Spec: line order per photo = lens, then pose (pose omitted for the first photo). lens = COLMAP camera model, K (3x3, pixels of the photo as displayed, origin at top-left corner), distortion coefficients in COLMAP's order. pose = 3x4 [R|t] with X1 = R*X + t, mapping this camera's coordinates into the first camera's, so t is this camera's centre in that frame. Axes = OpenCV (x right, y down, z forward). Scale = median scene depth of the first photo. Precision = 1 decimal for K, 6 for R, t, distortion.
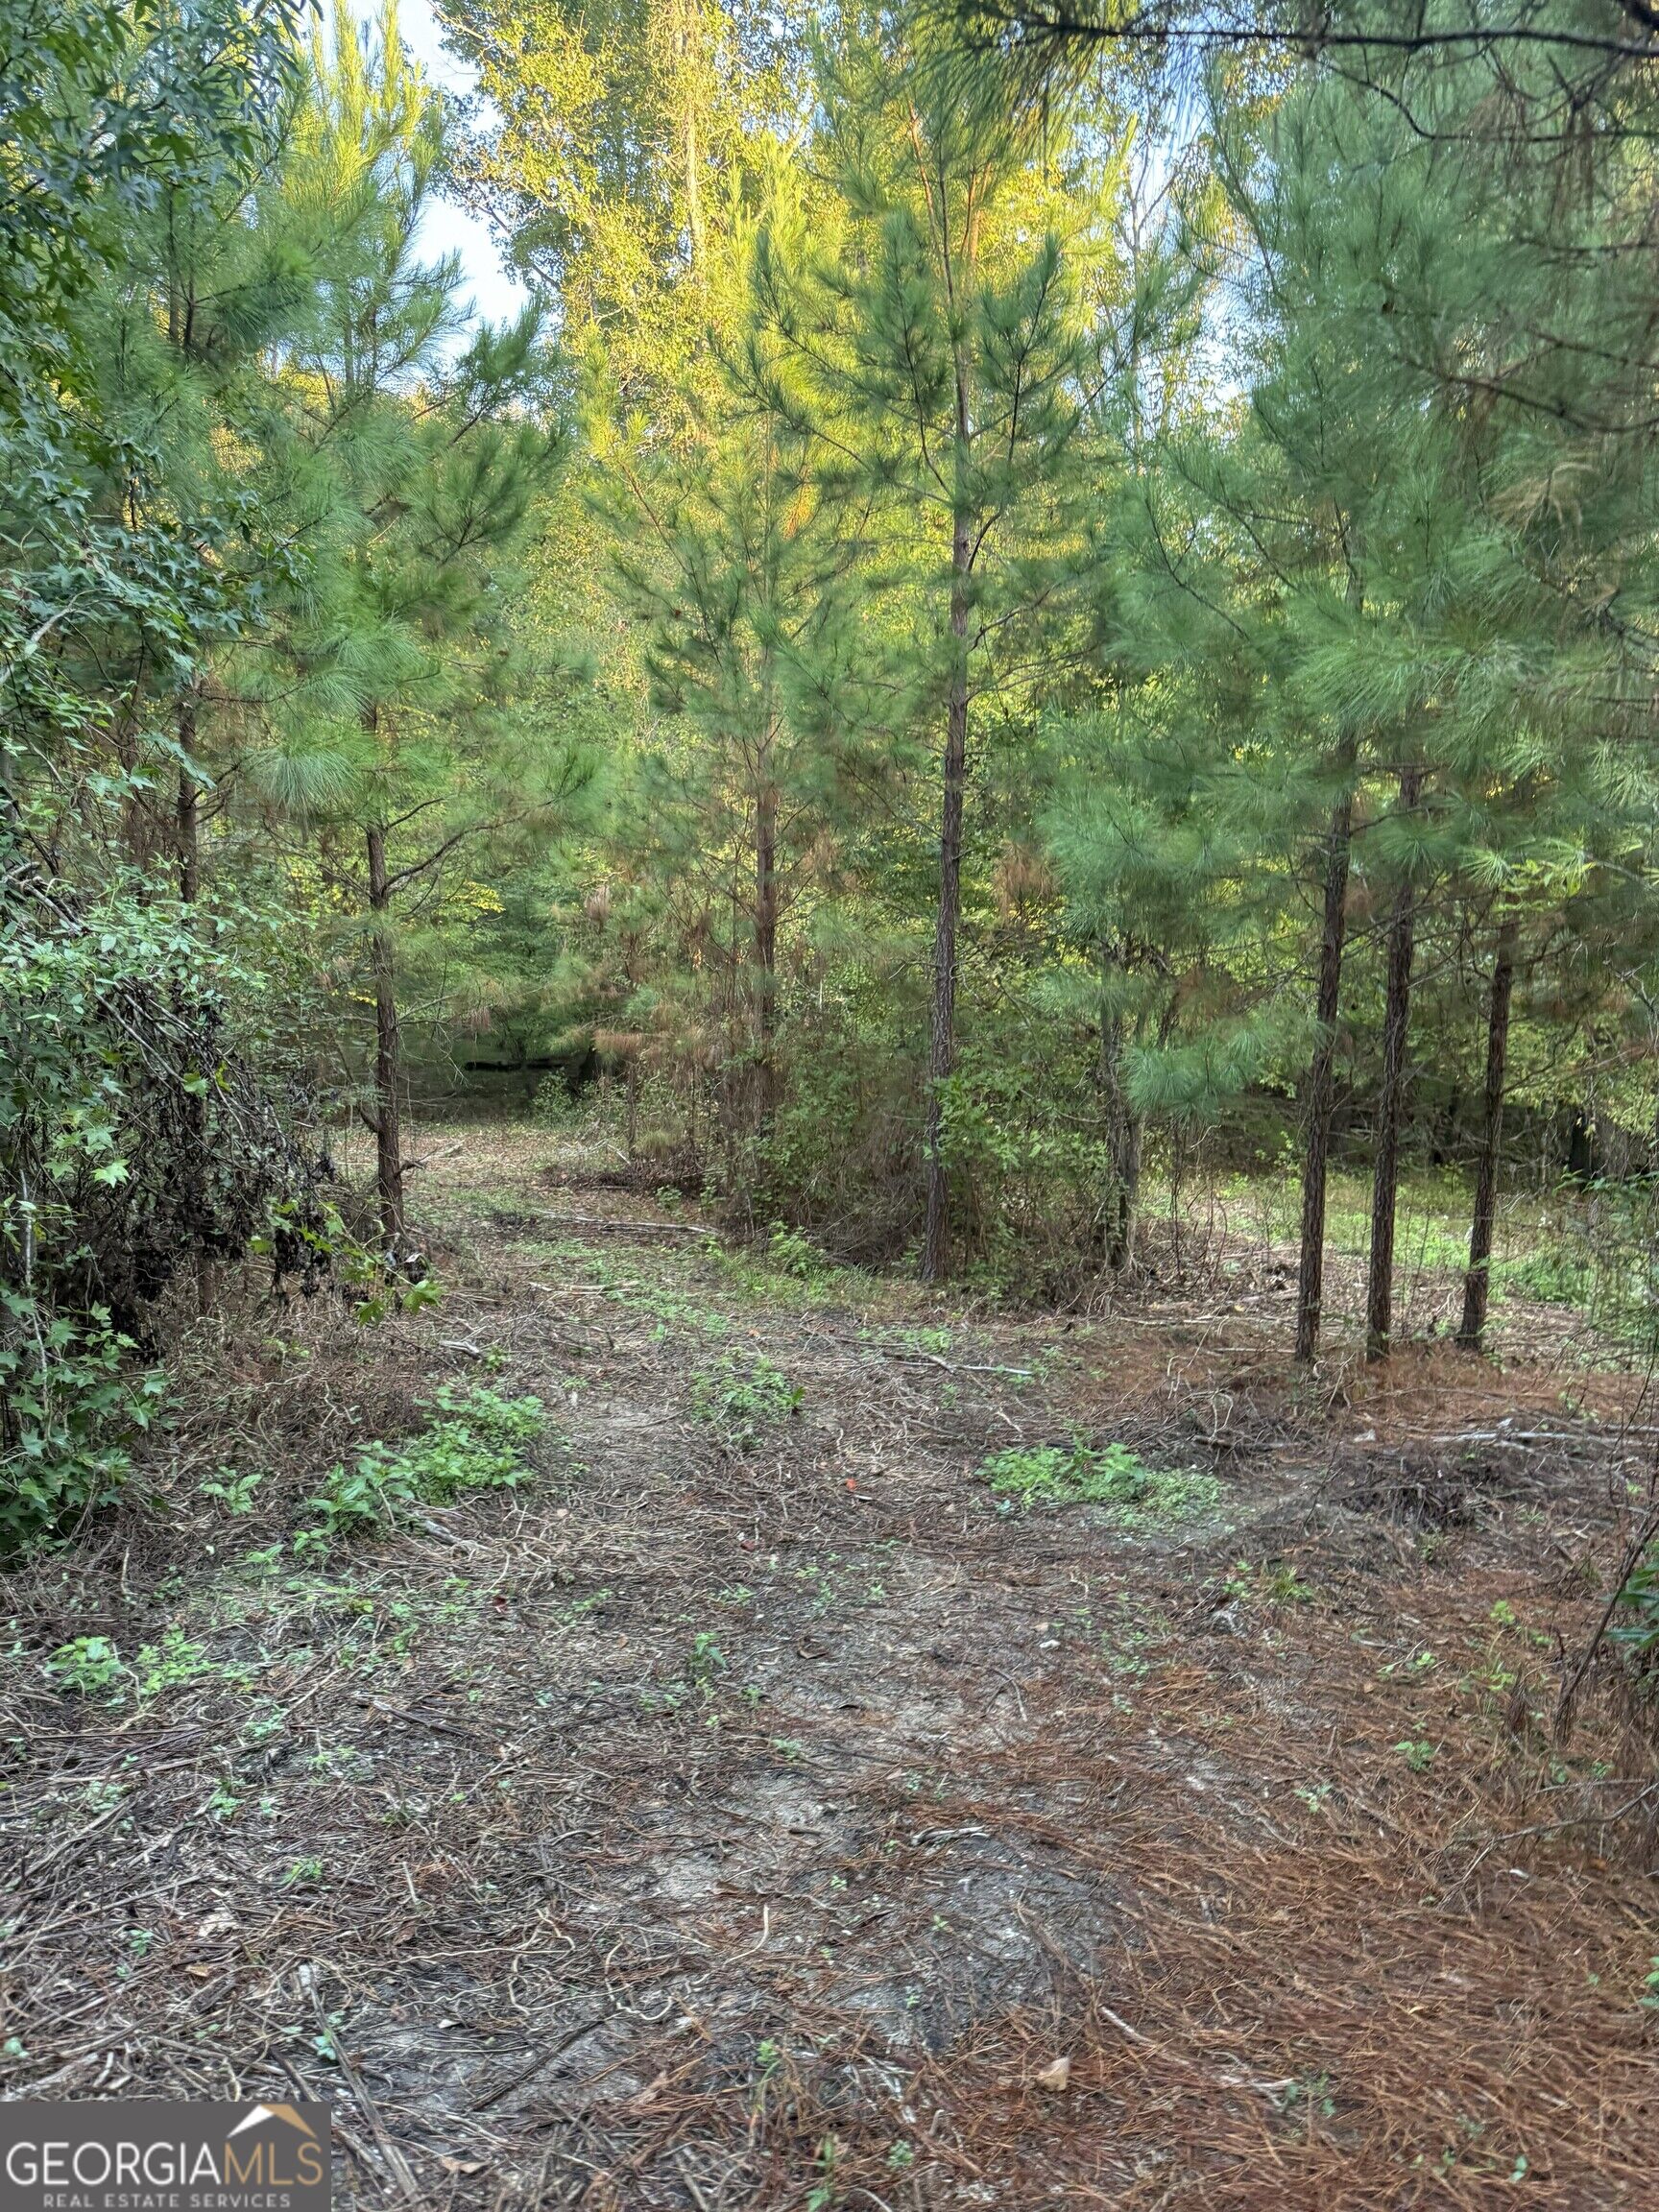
lens RADIAL K [[1558.2, 0, 889.7], [0, 1558.2, 1093.2], [0, 0, 1]] dist [0.045588, -0.091921]
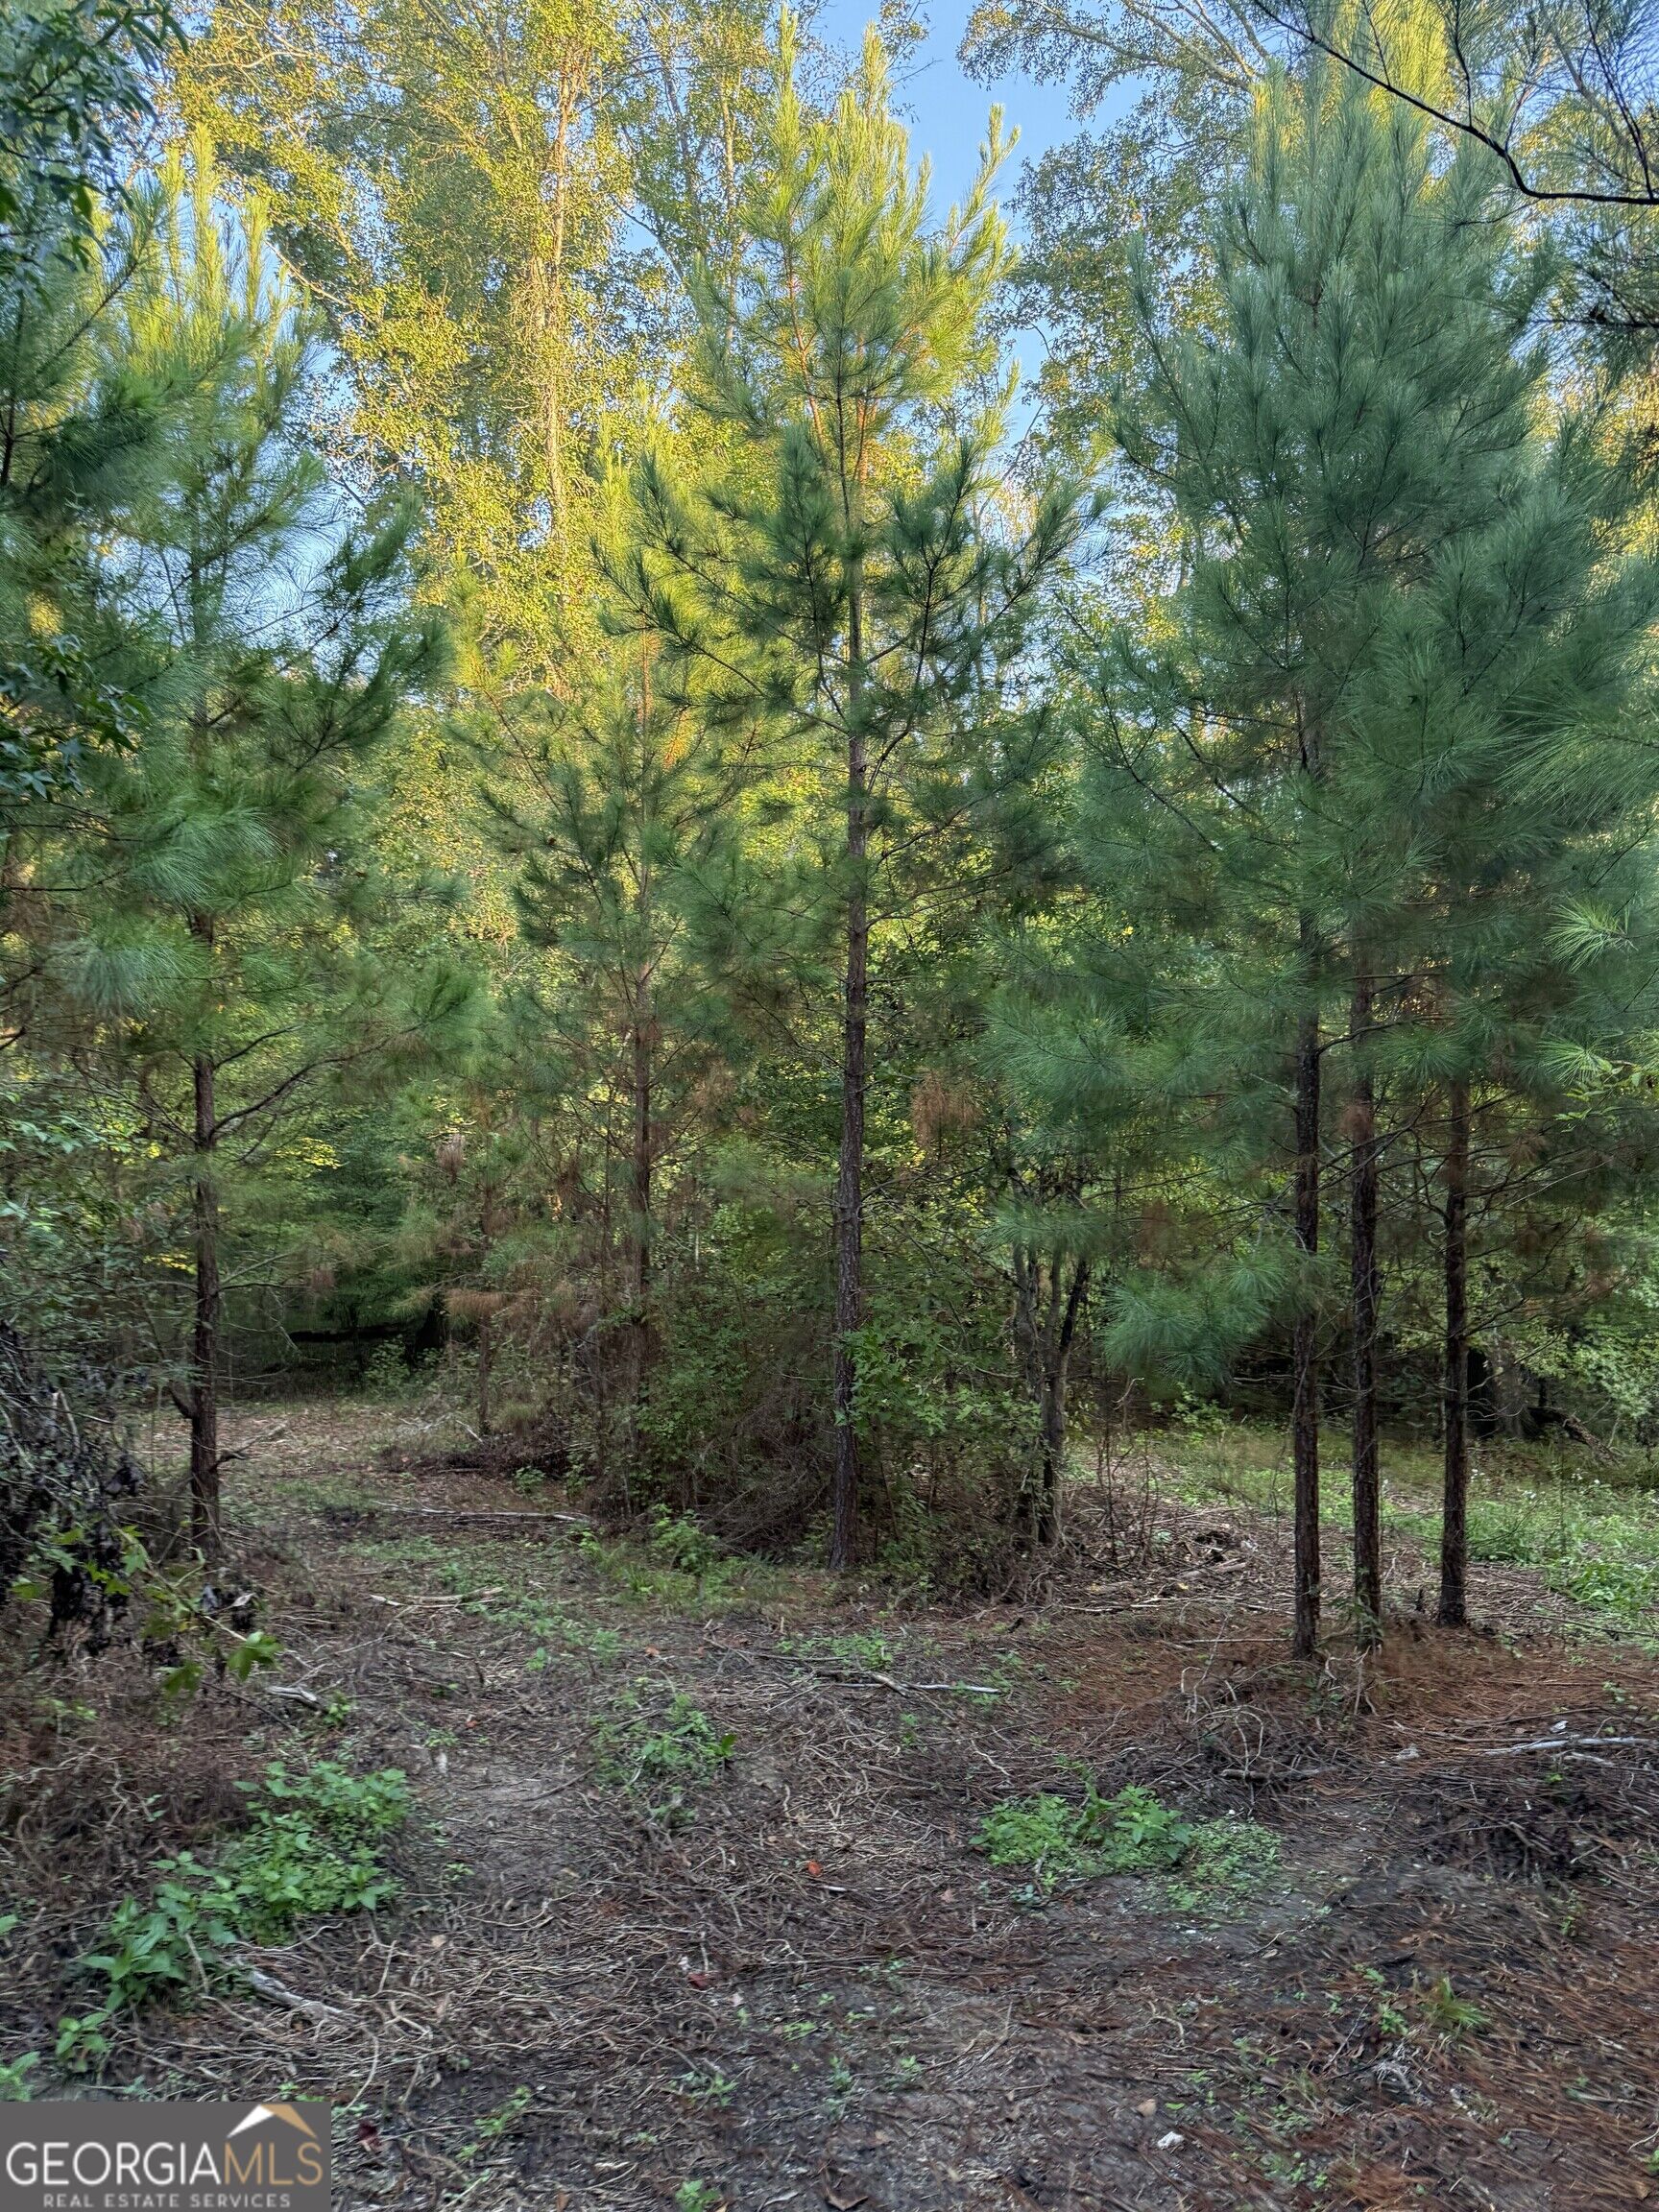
lens RADIAL K [[1558.2, 0, 889.7], [0, 1558.2, 1093.2], [0, 0, 1]] dist [0.045588, -0.091921]
pose [[0.994580, -0.010971, 0.103390, -0.039236], [0.027659, 0.986504, -0.161384, -0.001093], [-0.100224, 0.163369, 0.981461, 0.106396]]
